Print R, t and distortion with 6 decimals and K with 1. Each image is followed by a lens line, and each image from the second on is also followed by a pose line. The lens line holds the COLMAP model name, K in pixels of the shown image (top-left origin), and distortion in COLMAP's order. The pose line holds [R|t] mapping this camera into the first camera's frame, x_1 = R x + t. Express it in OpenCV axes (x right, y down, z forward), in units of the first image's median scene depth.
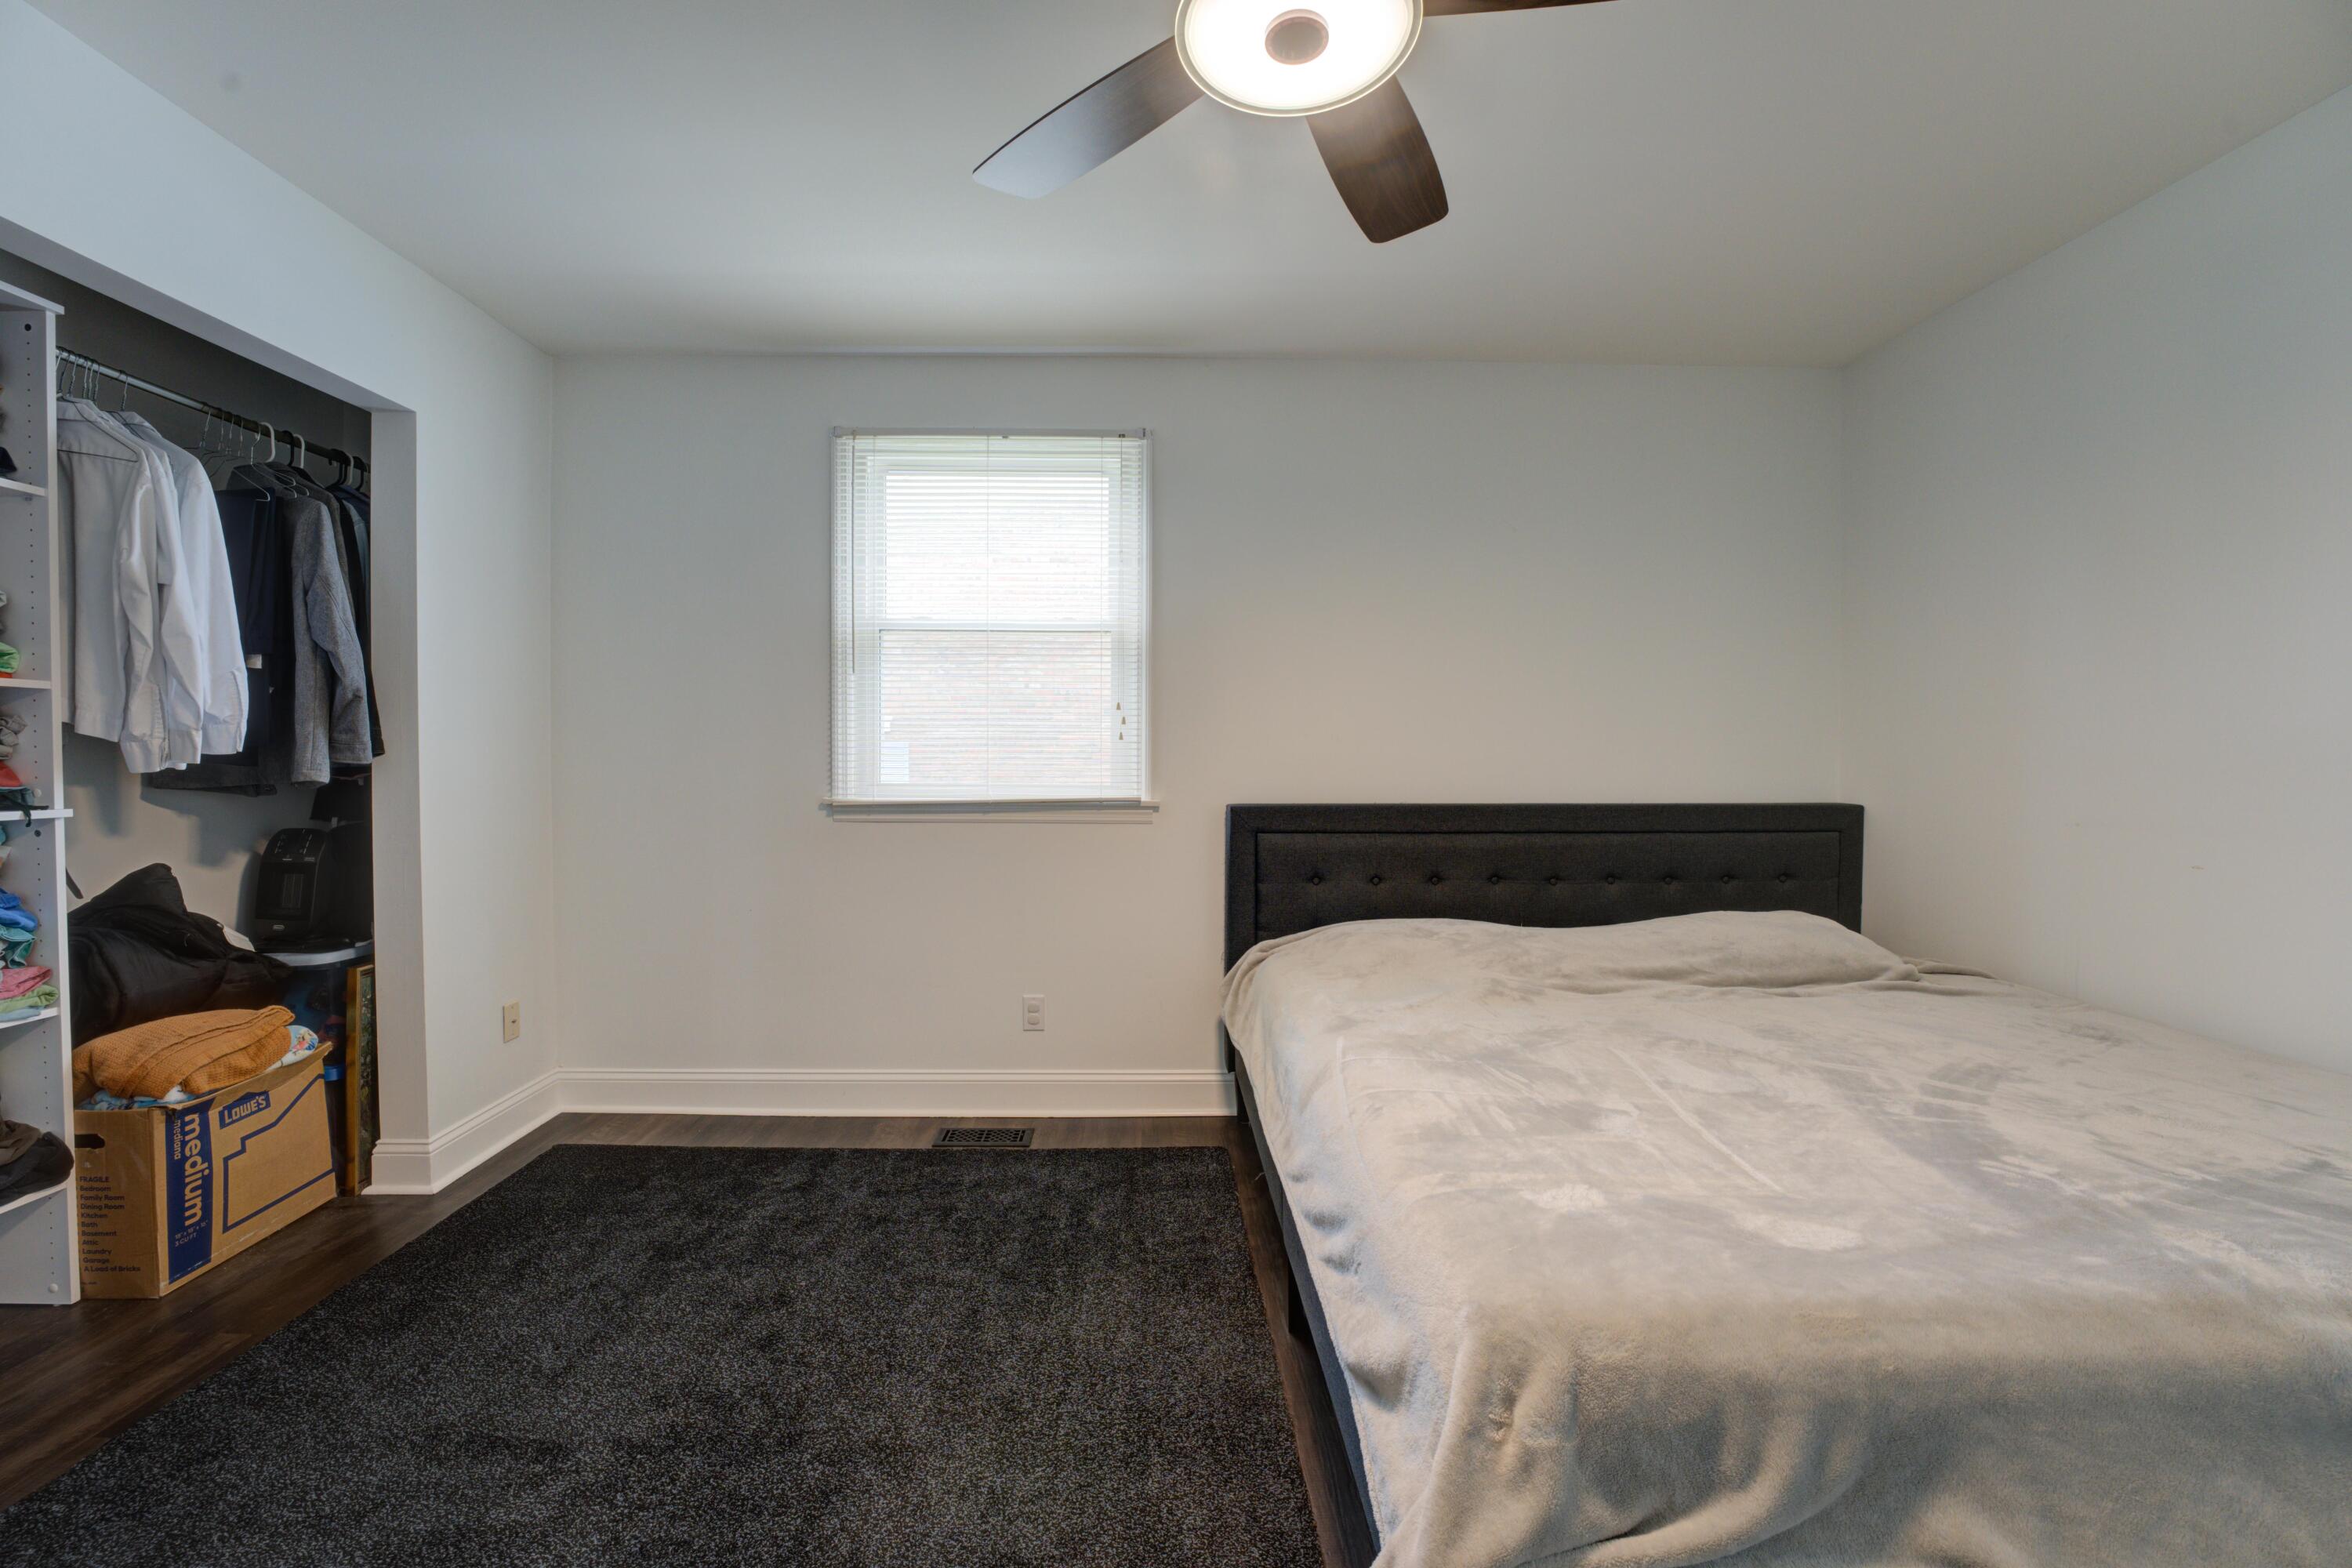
lens RADIAL K [[953.9, 0, 1181.8], [0, 953.9, 777.4], [0, 0, 1]] dist [-0.028900, 0.002630]
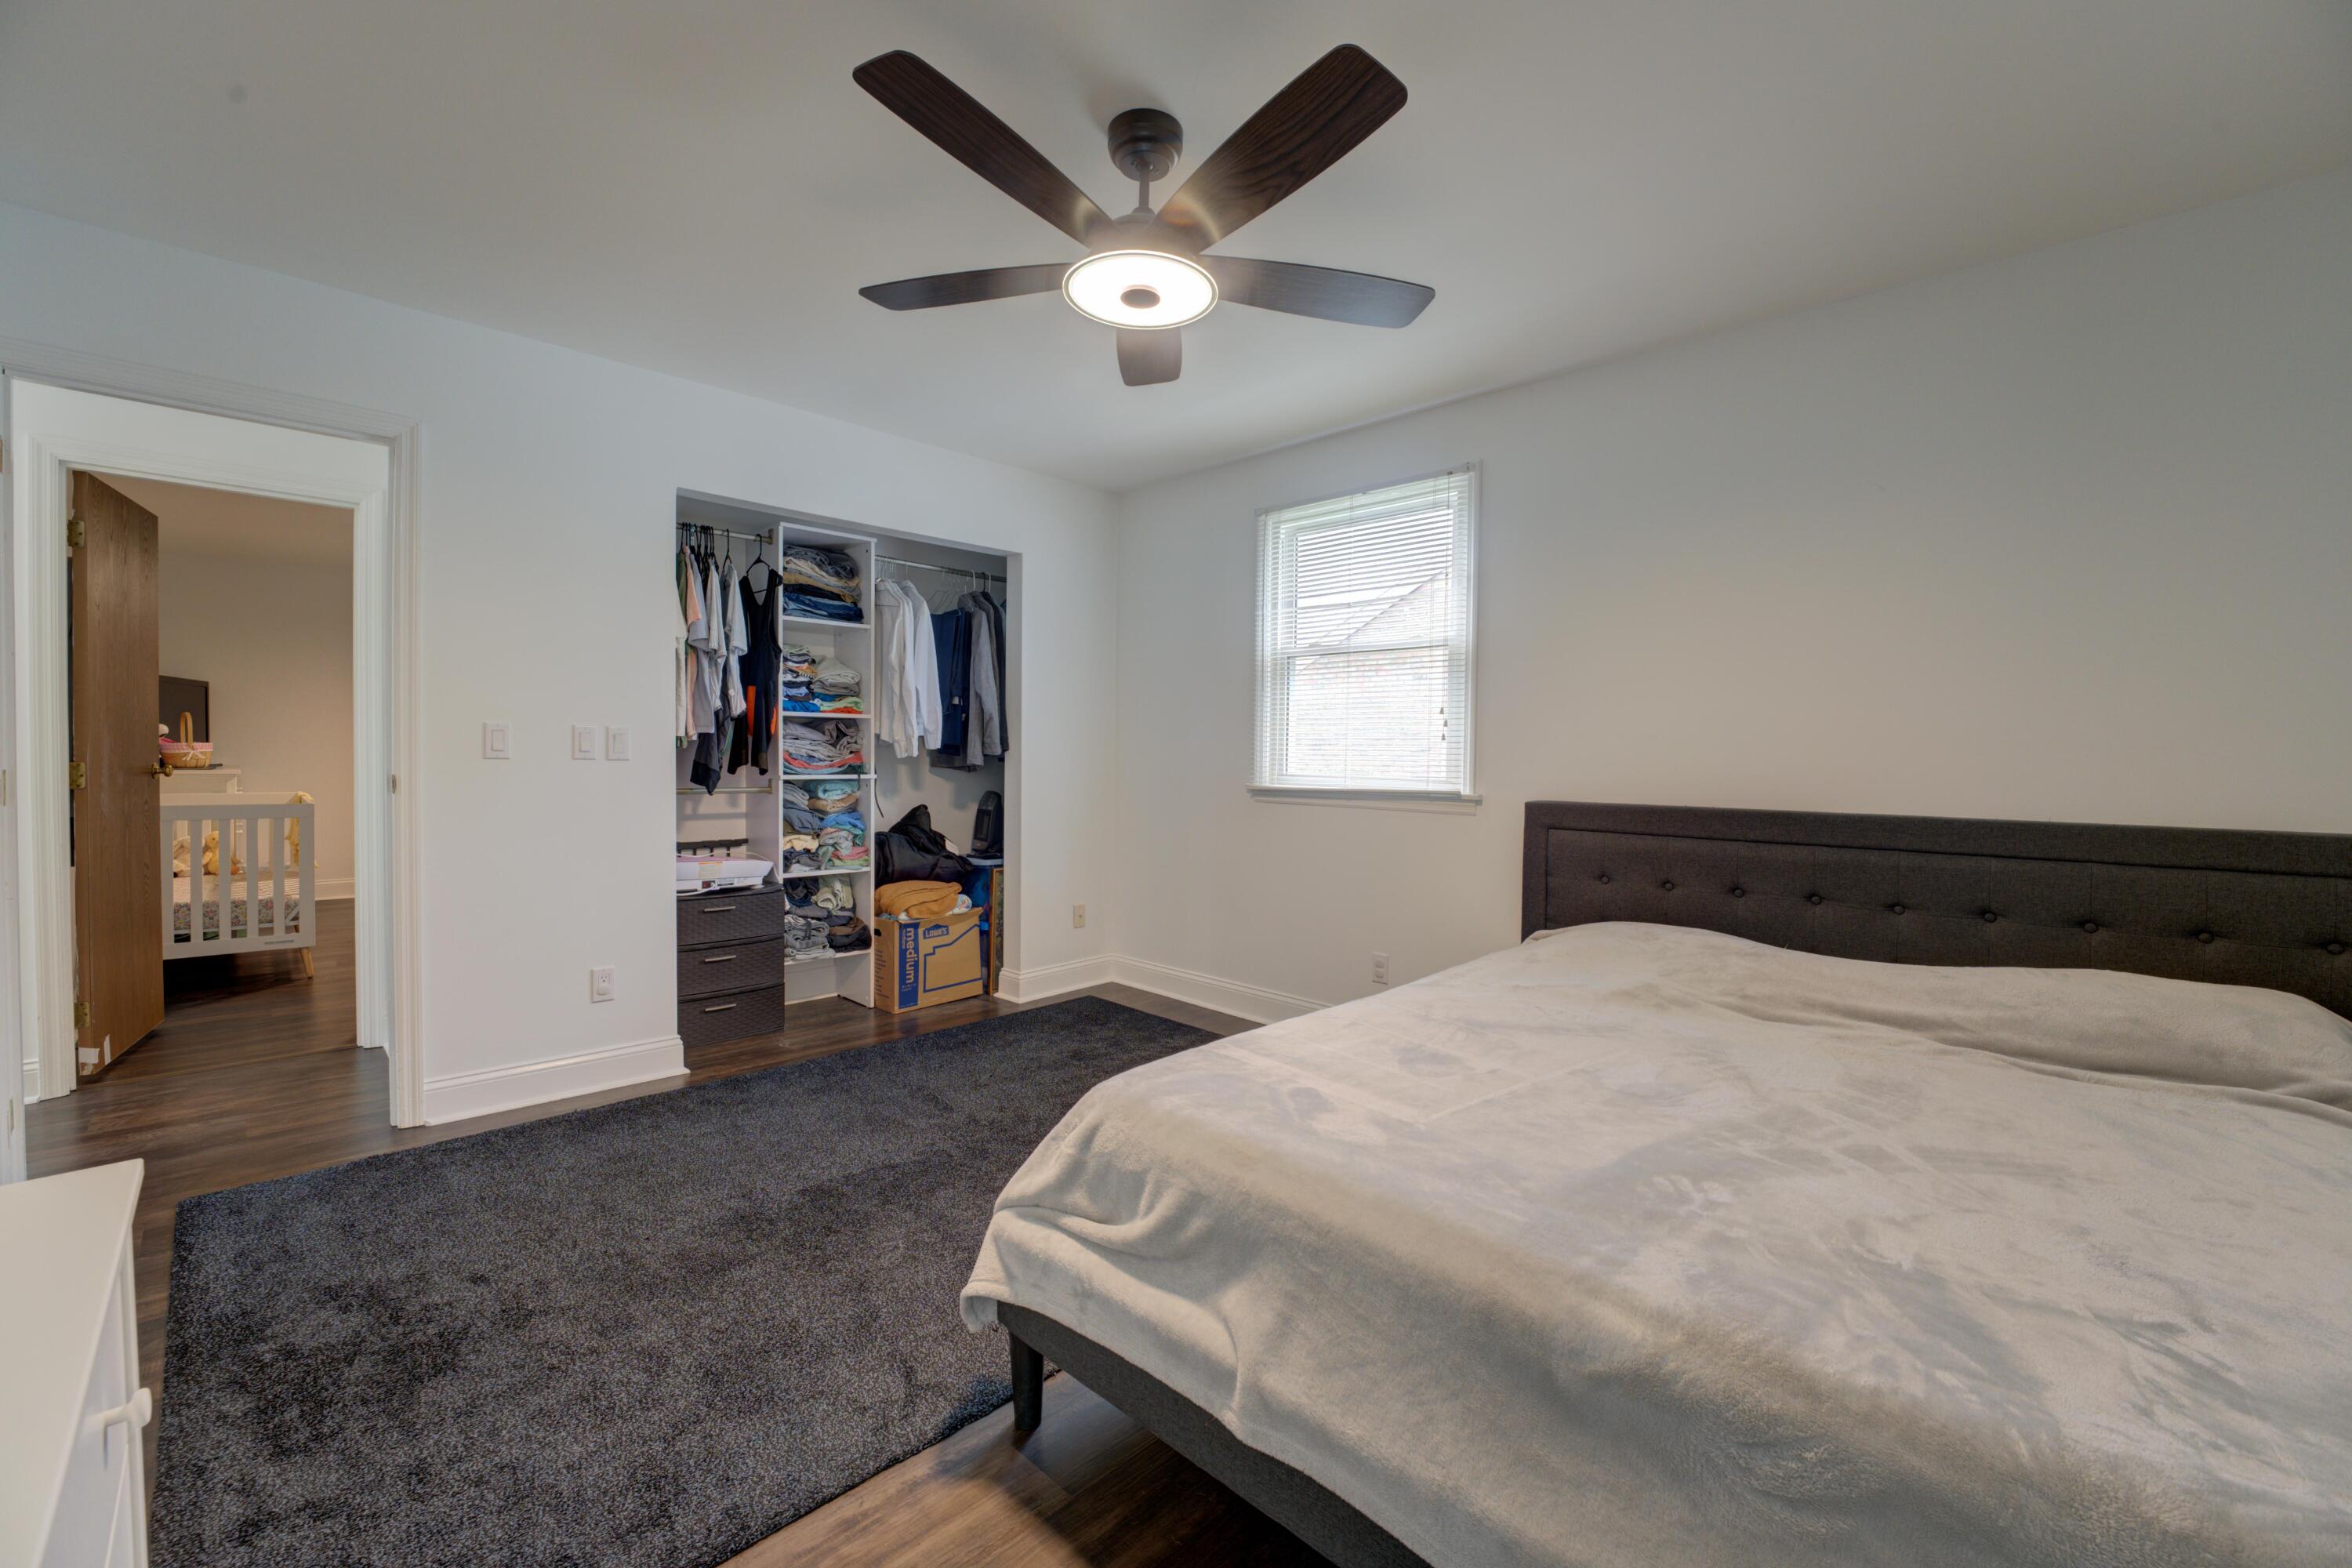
lens RADIAL K [[953.9, 0, 1180.0], [0, 953.9, 781.2], [0, 0, 1]] dist [-0.028900, 0.002630]
pose [[0.699705, 0.026675, -0.713934, 0.733161], [-0.024639, 0.999609, 0.013202, 0.002615], [0.714007, 0.008353, 0.700089, -0.031836]]
